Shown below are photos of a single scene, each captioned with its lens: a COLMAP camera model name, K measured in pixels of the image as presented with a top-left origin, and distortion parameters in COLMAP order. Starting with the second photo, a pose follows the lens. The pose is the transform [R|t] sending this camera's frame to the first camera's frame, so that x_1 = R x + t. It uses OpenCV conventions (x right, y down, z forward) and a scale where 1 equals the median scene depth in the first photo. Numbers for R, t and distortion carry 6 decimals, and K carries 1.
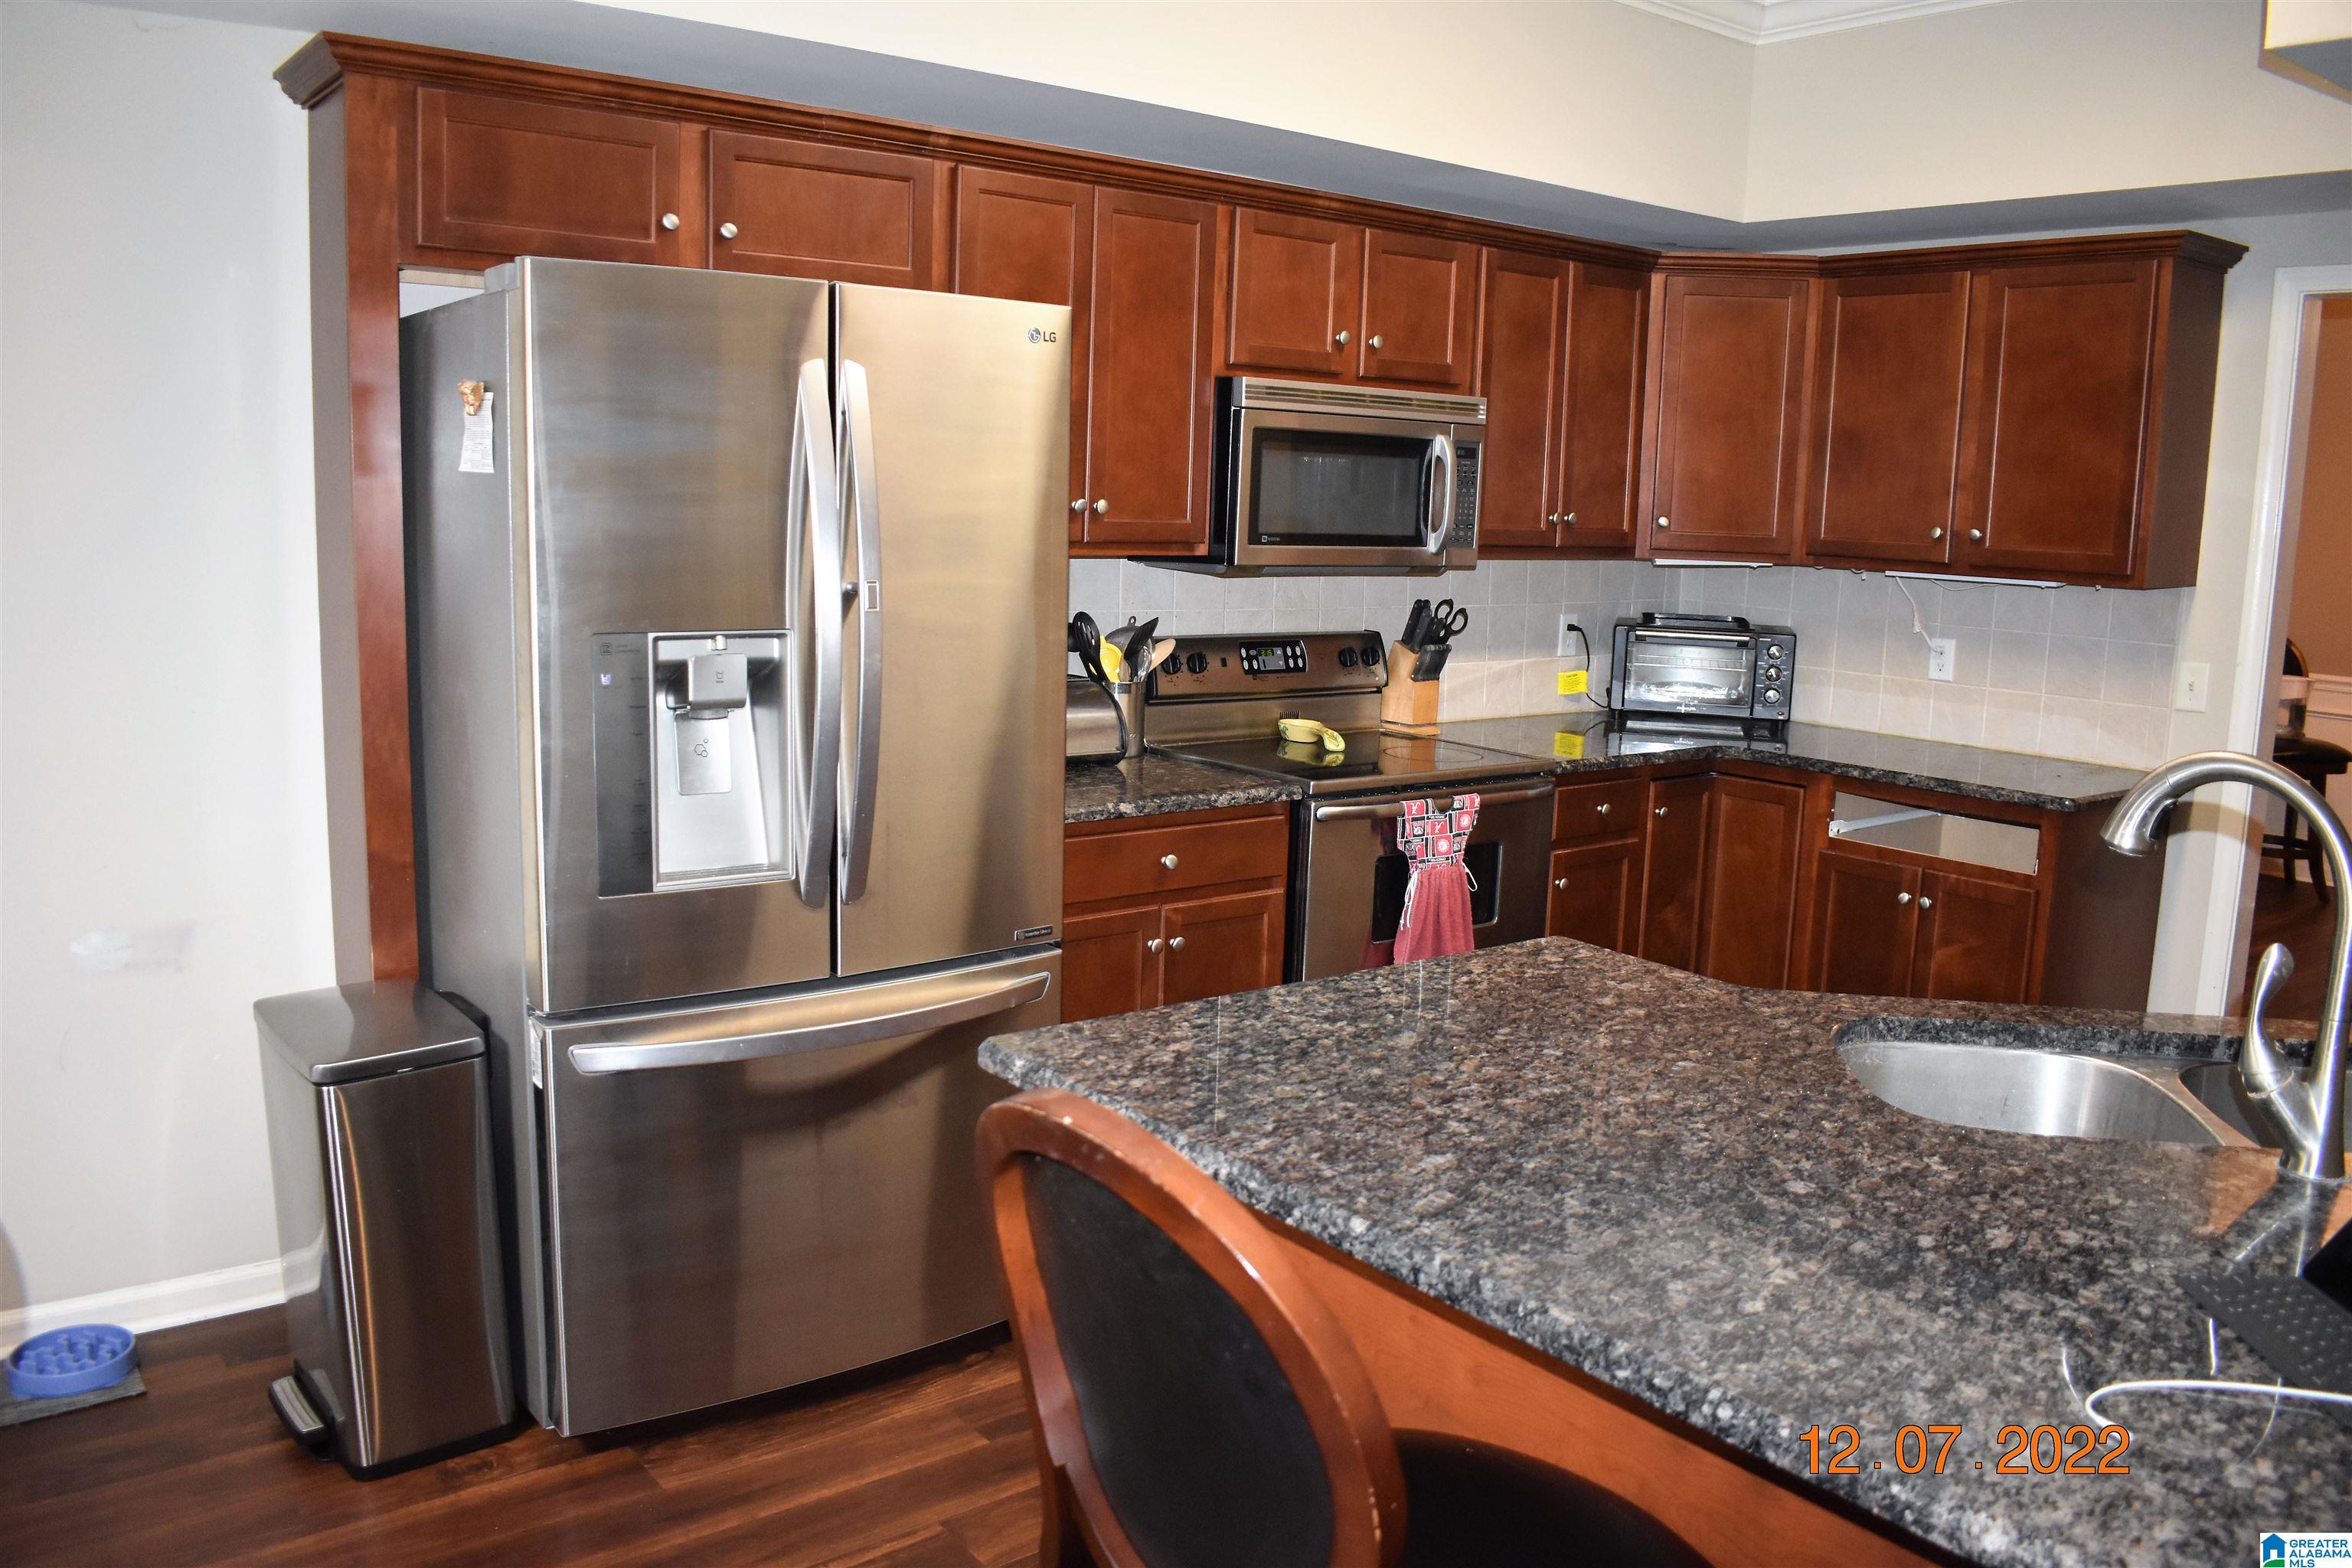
lens RADIAL K [[1830.9, 0, 1176.0], [0, 1830.9, 784.0], [0, 0, 1]] dist [-0.091088, 0.010951]
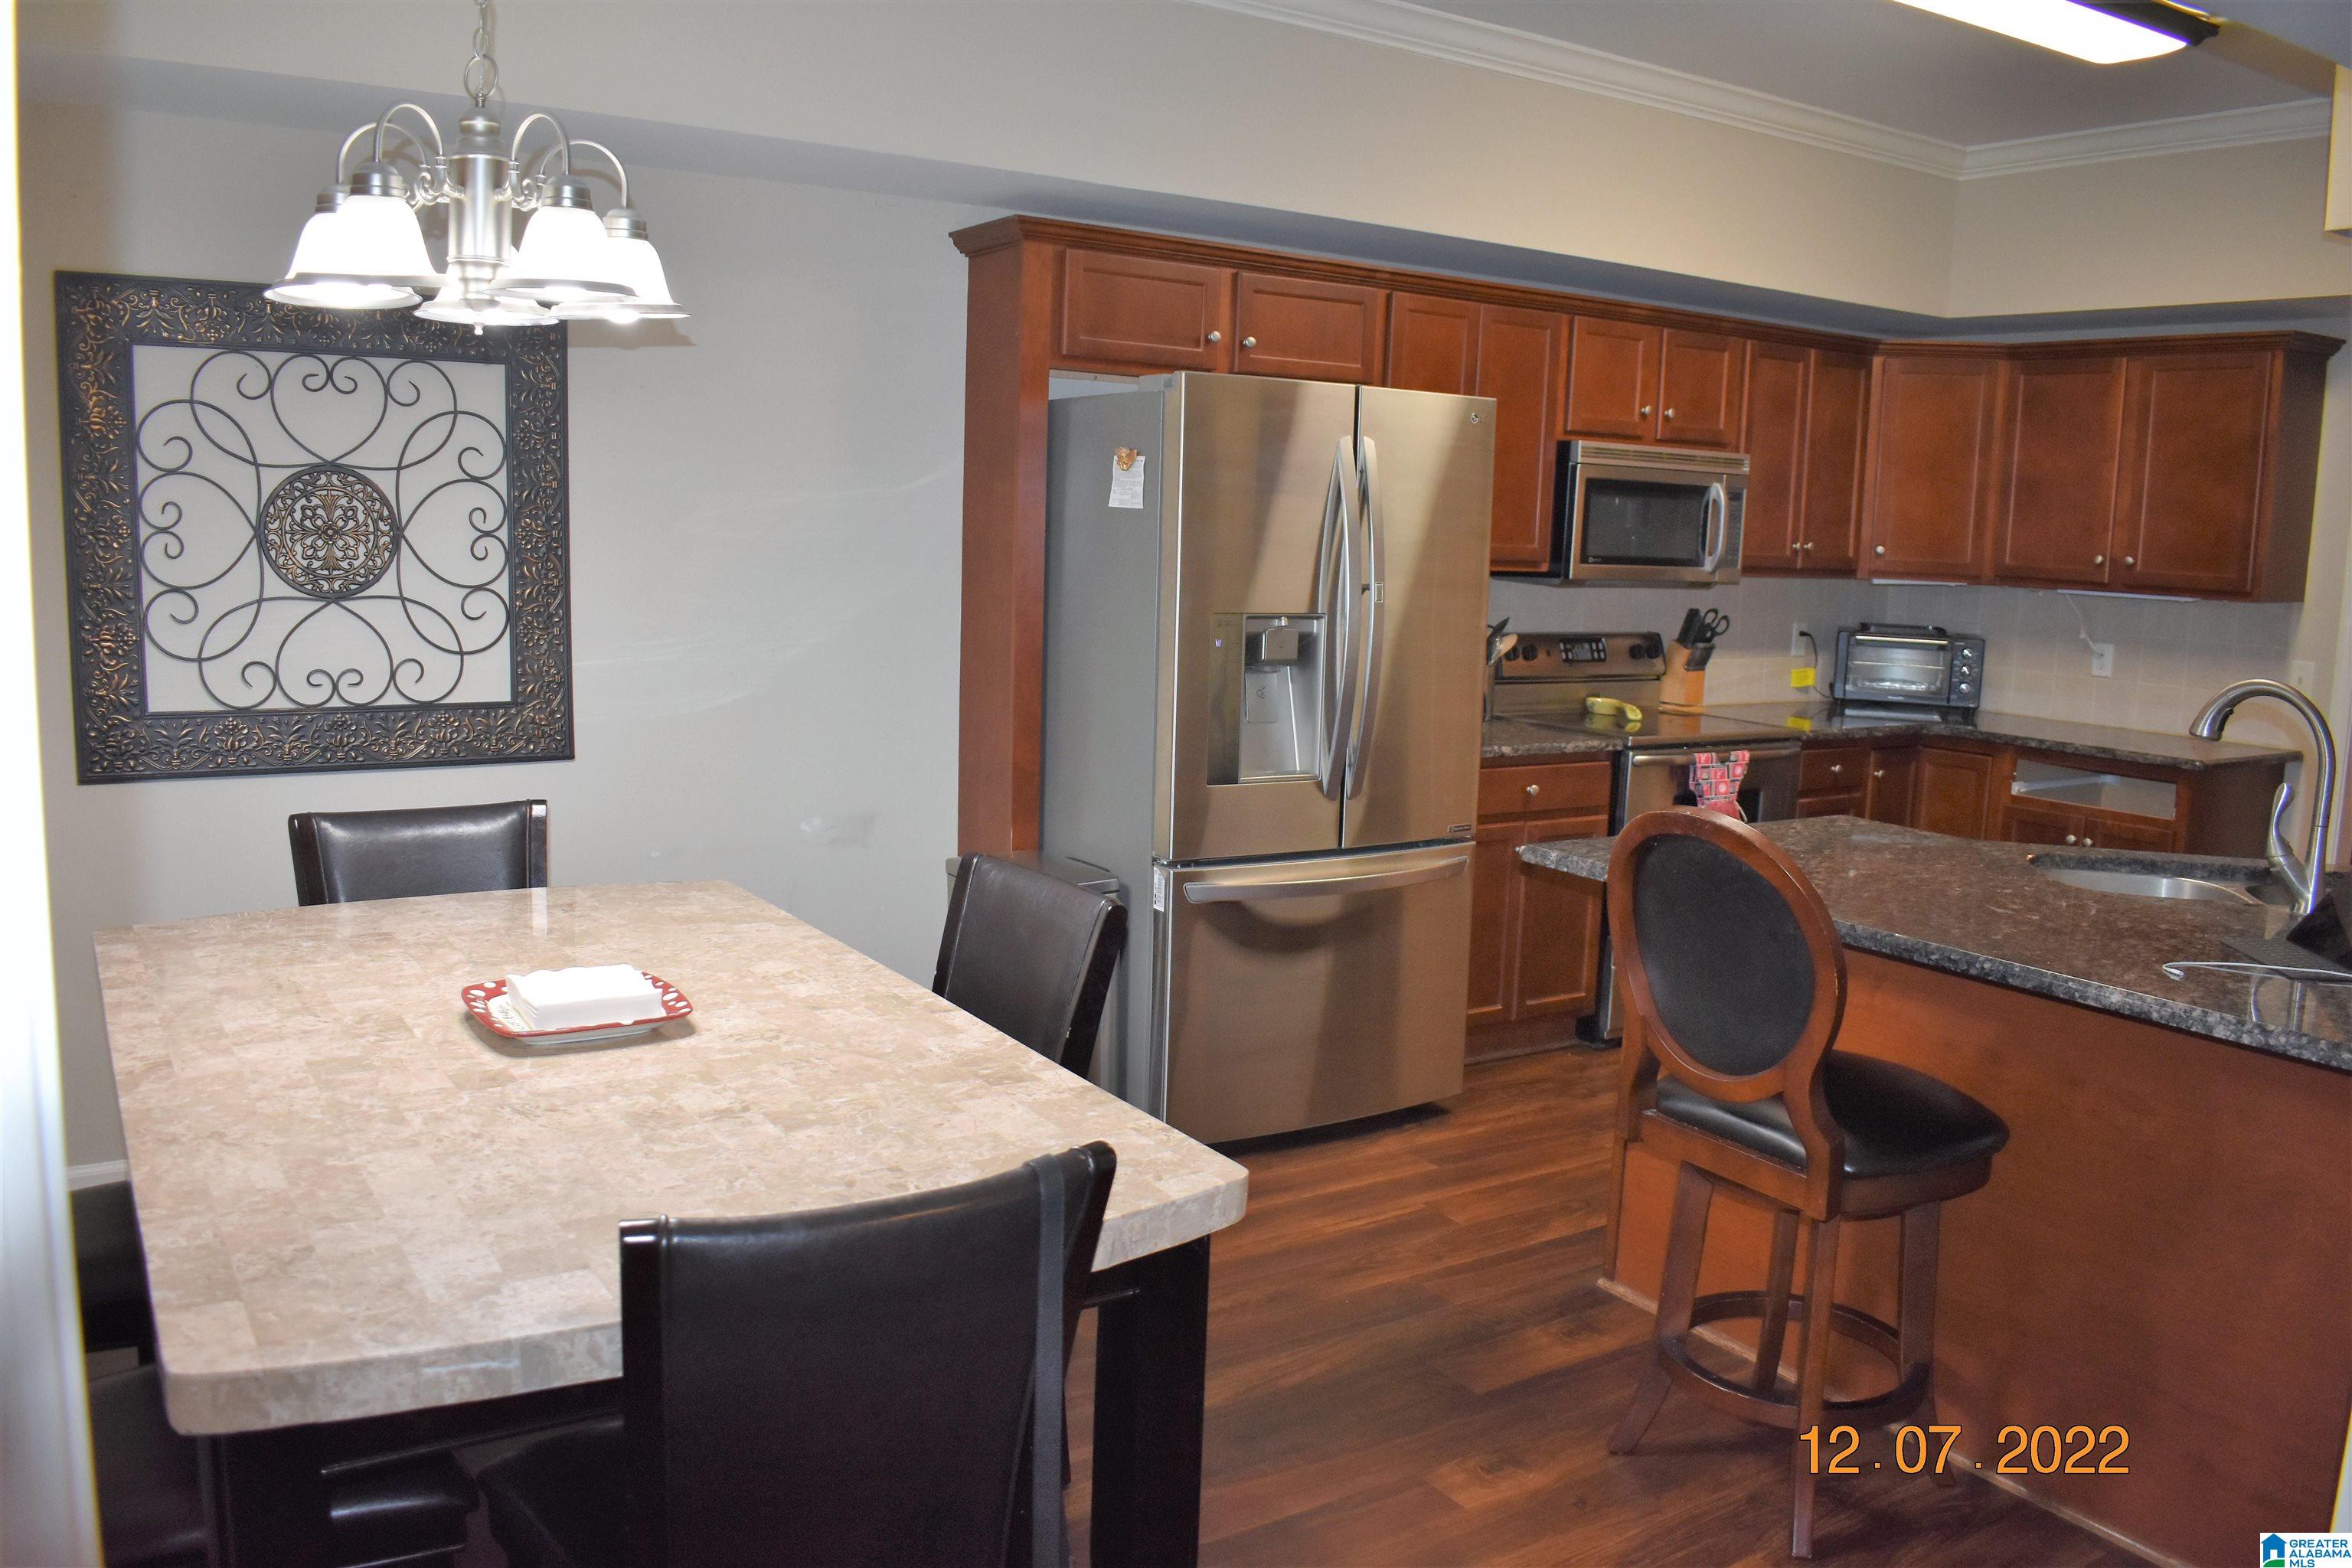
lens RADIAL K [[1830.9, 0, 1176.0], [0, 1830.9, 784.0], [0, 0, 1]] dist [-0.091088, 0.010951]
pose [[0.996724, 0.014639, -0.079542, -0.137314], [-0.015838, 0.999770, -0.014467, 0.052114], [0.079312, 0.015679, 0.996727, -0.338302]]
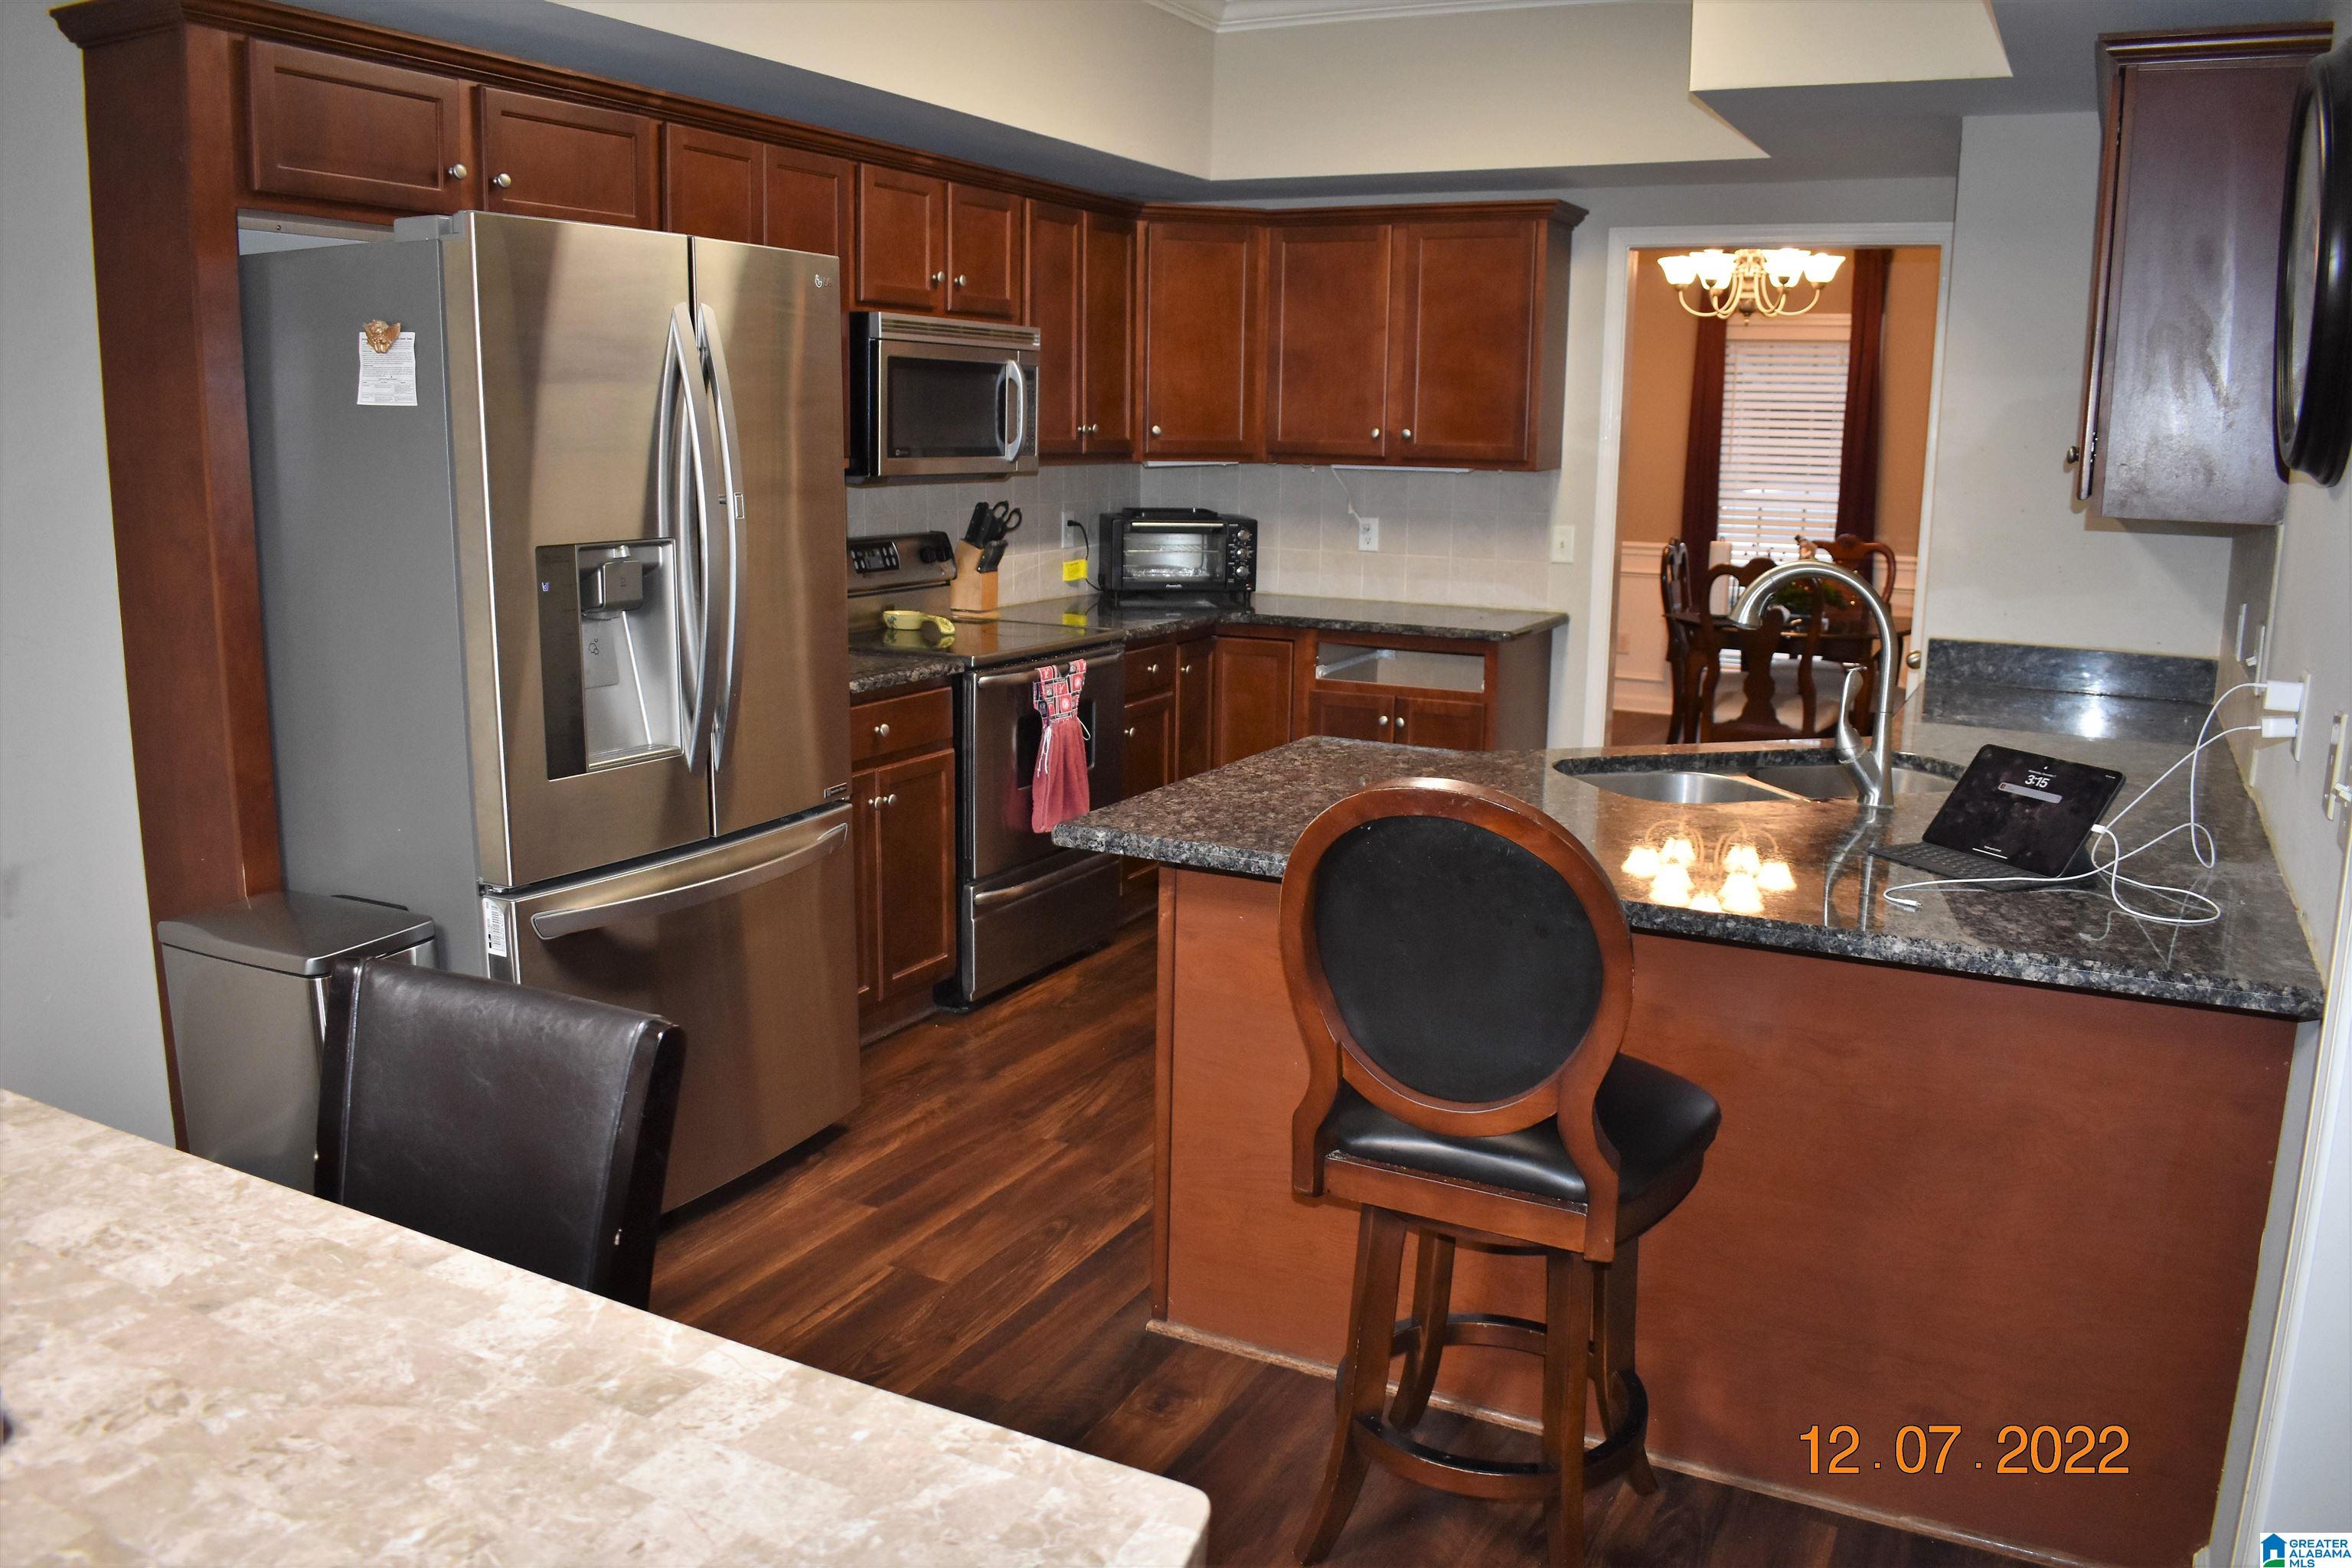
lens RADIAL K [[1830.9, 0, 1176.0], [0, 1830.9, 784.0], [0, 0, 1]] dist [-0.091088, 0.010951]
pose [[0.906731, -0.097510, 0.410281, -0.265255], [0.078615, 0.994930, 0.062721, 0.015174], [-0.414317, -0.024616, 0.909800, -0.119610]]
